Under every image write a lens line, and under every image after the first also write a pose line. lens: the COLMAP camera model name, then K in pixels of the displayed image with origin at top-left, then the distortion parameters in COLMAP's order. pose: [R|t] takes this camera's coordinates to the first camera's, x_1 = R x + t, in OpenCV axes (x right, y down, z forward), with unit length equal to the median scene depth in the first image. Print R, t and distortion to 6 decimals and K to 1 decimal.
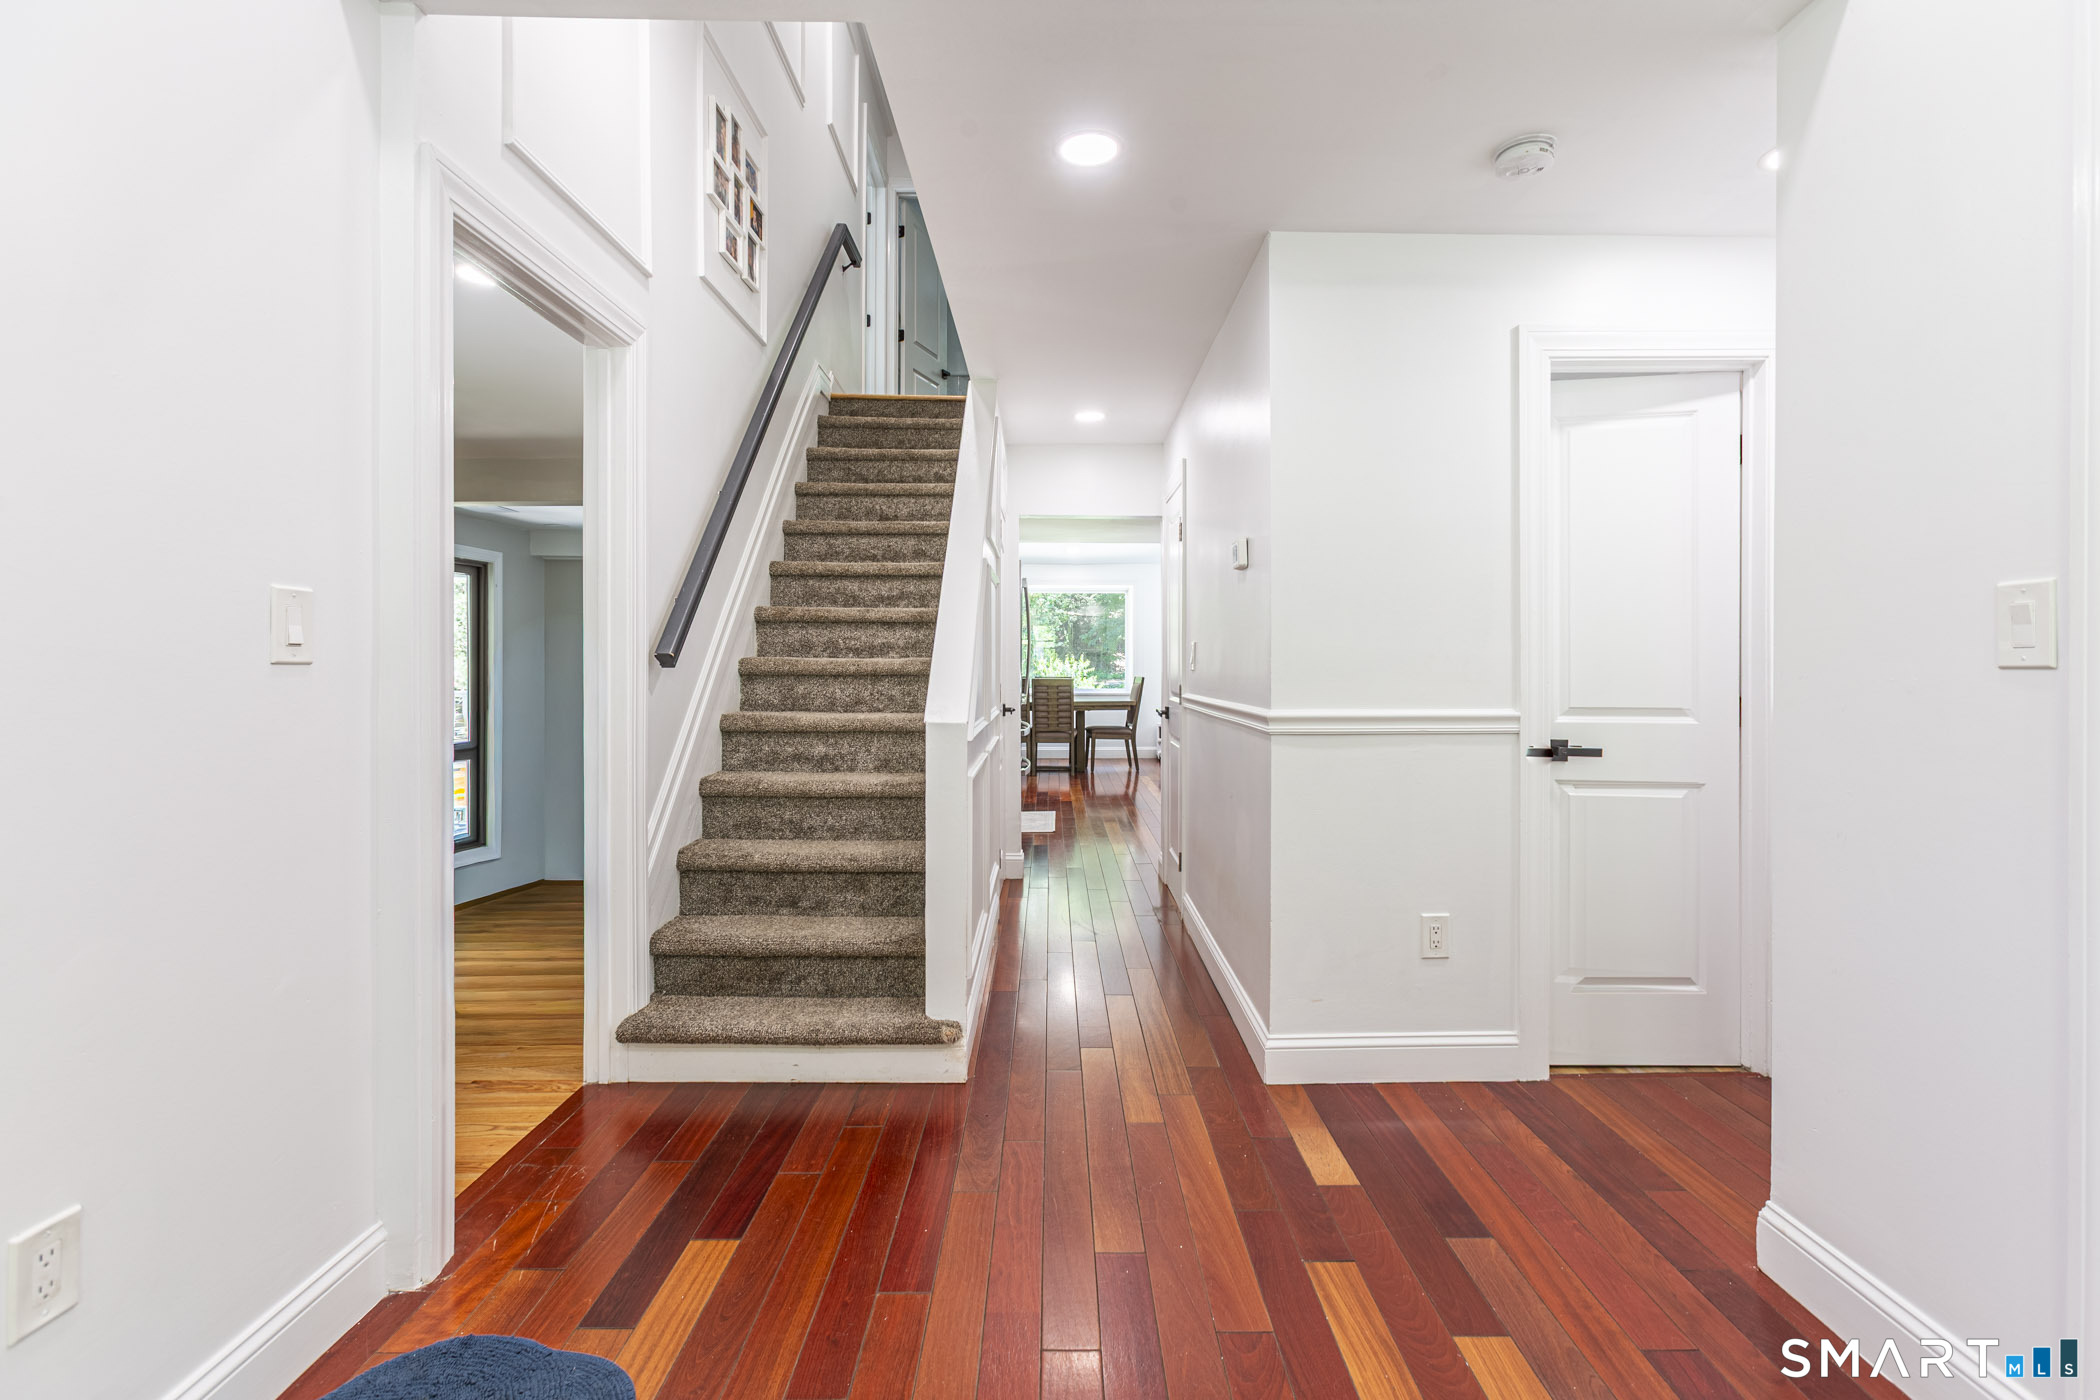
lens RADIAL K [[961.6, 0, 1050.0], [0, 961.6, 655.2], [0, 0, 1]] dist [-0.025609, 0.021061]
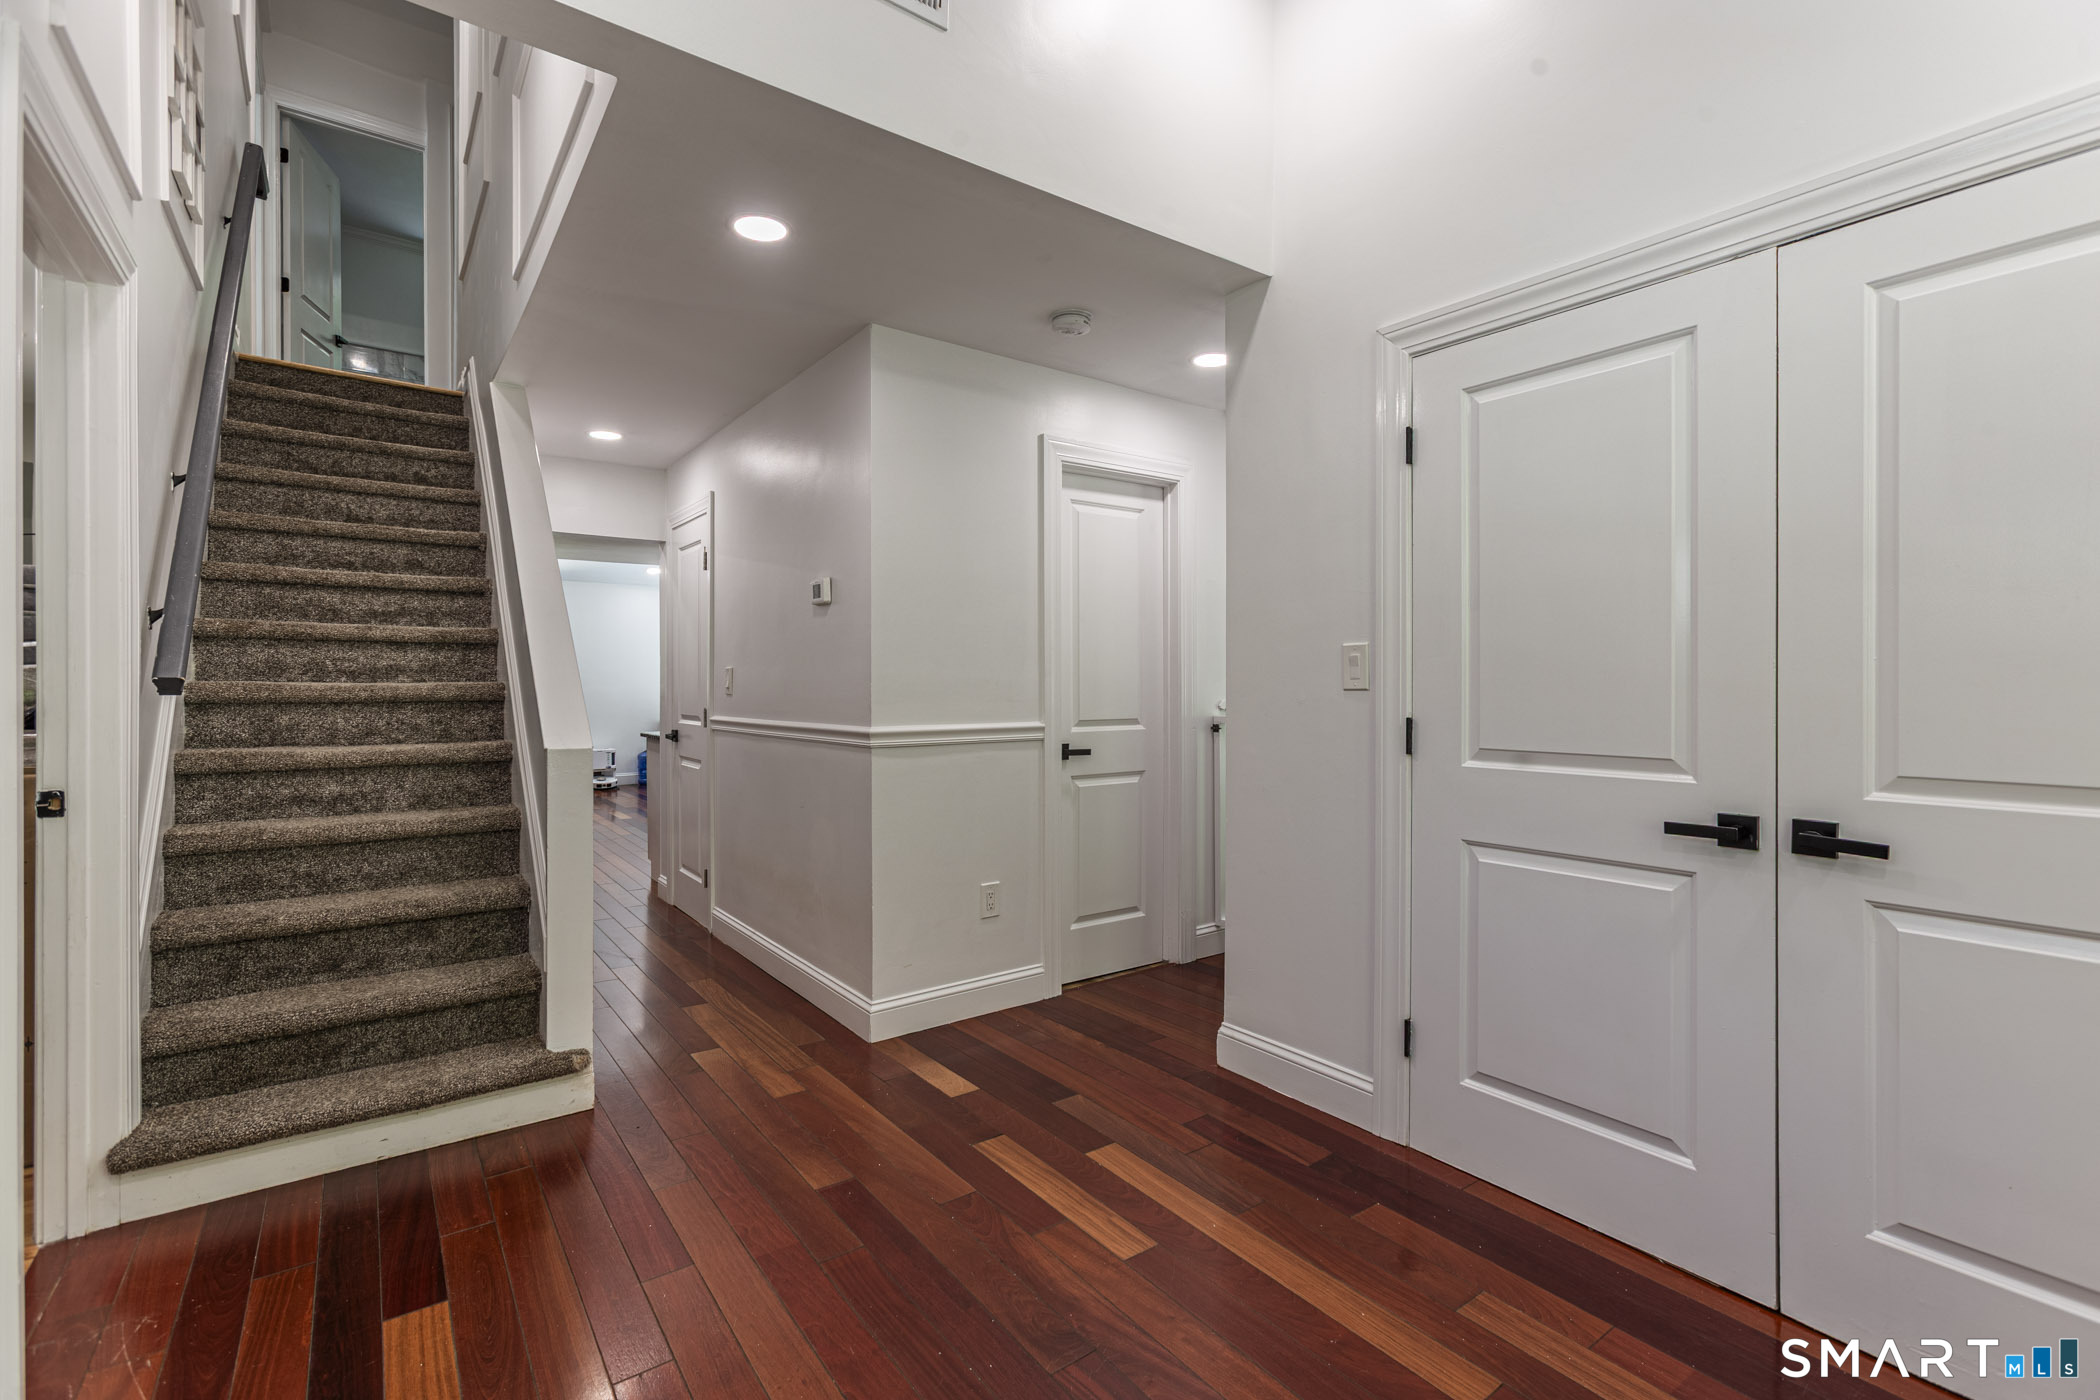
lens RADIAL K [[951.6, 0, 1046.5], [0, 951.6, 672.6], [0, 0, 1]] dist [-0.024831, 0.019841]
pose [[0.808348, 0.006821, 0.588666, -0.252250], [-0.003261, 0.999969, -0.007109, -0.002356], [-0.588696, 0.003827, 0.808345, -0.067779]]
